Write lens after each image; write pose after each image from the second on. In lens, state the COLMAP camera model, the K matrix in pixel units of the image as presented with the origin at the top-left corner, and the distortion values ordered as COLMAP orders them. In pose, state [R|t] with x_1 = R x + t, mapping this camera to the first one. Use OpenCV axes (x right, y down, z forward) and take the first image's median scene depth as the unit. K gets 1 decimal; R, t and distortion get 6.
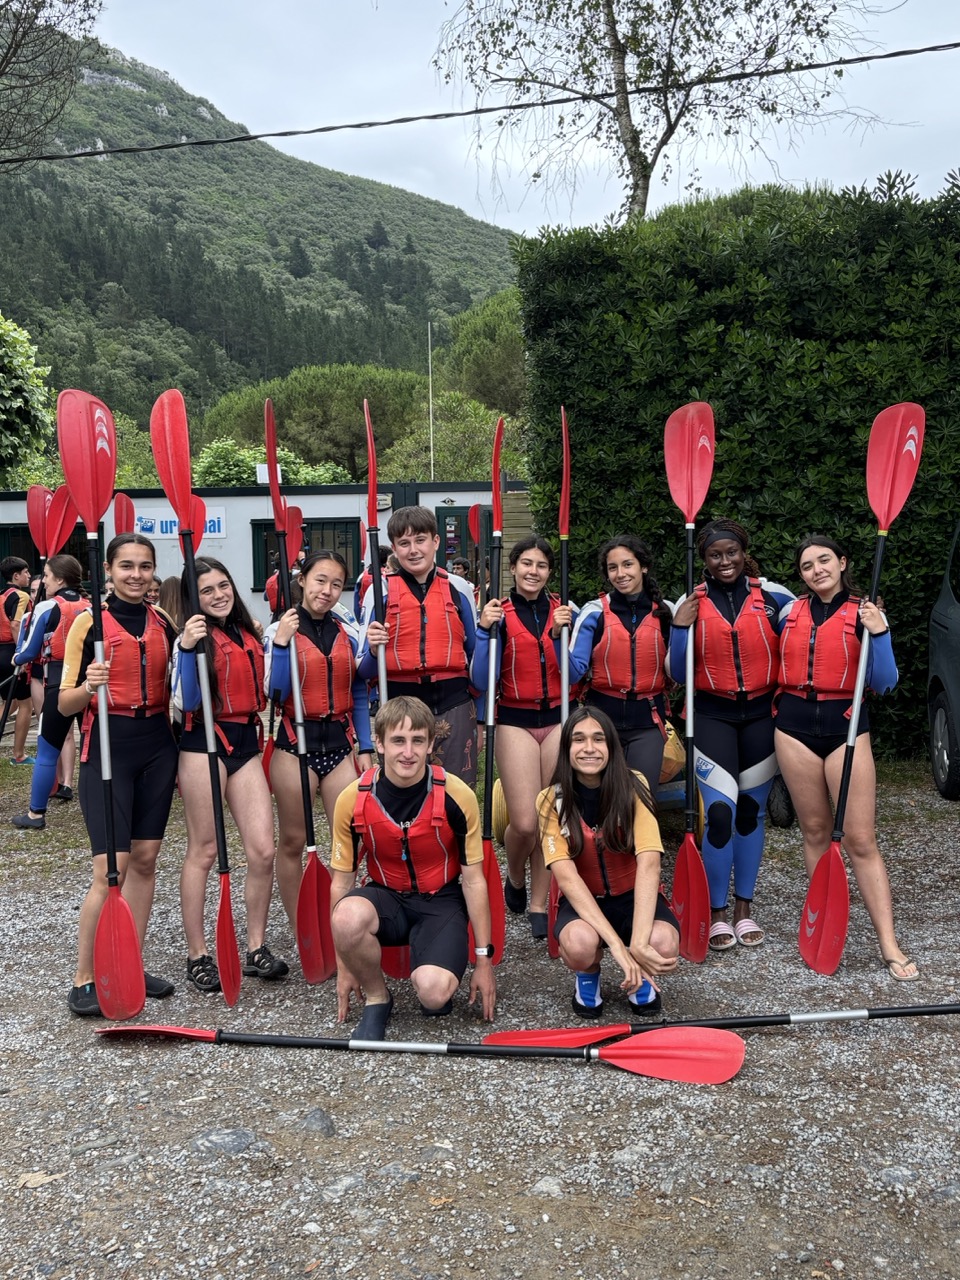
lens RADIAL K [[1609.2, 0, 482.0], [0, 1609.2, 640.0], [0, 0, 1]] dist [0.011455, 0.024051]
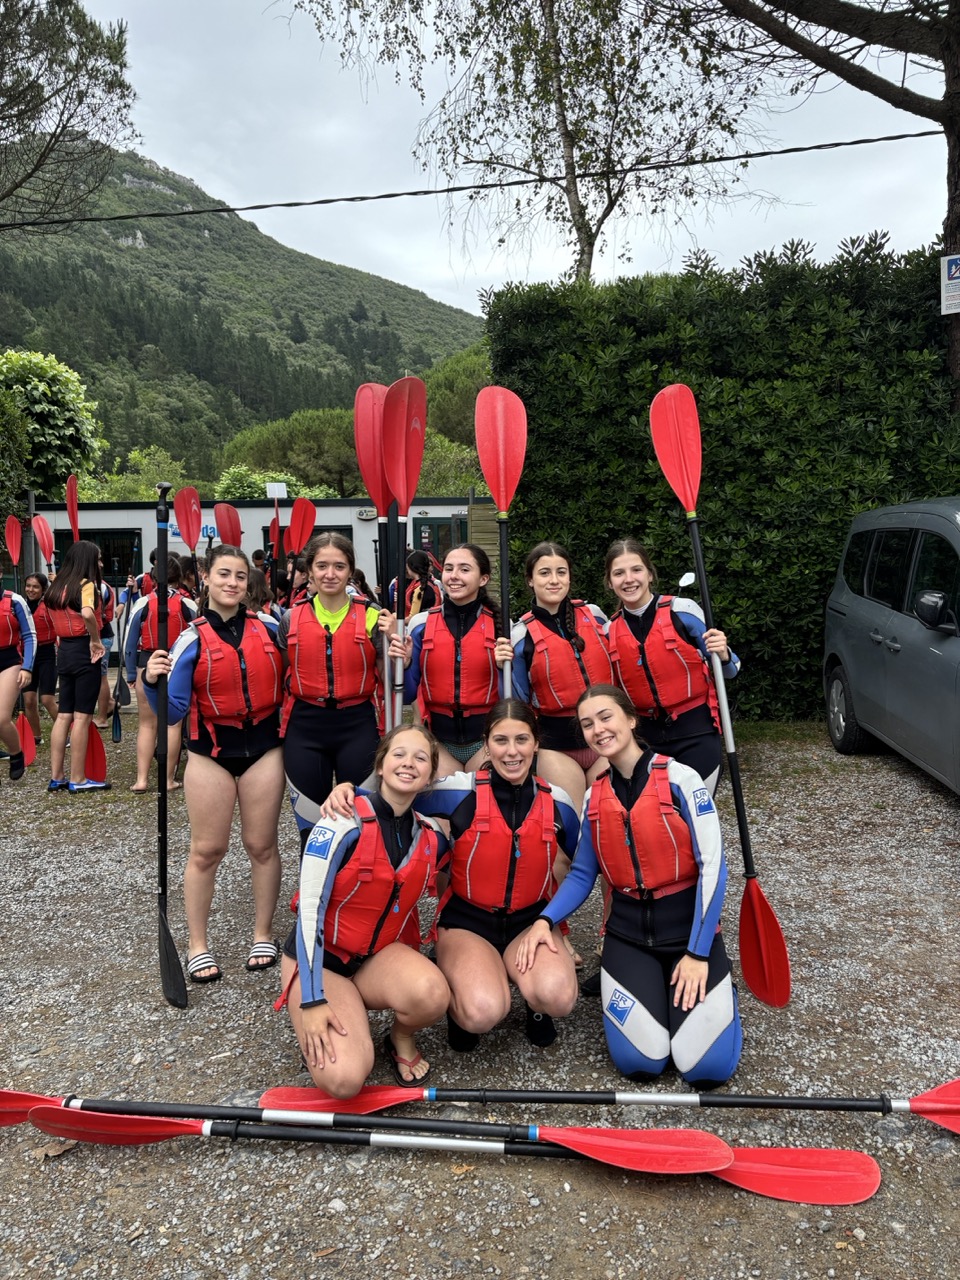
lens RADIAL K [[1019.9, 0, 476.3], [0, 1019.9, 649.1], [0, 0, 1]] dist [-0.002880, 0.037473]
pose [[0.997453, -0.001524, 0.071311, -0.041229], [-0.000139, 0.999728, 0.023312, 0.001071], [-0.071327, -0.023263, 0.997182, 0.234984]]
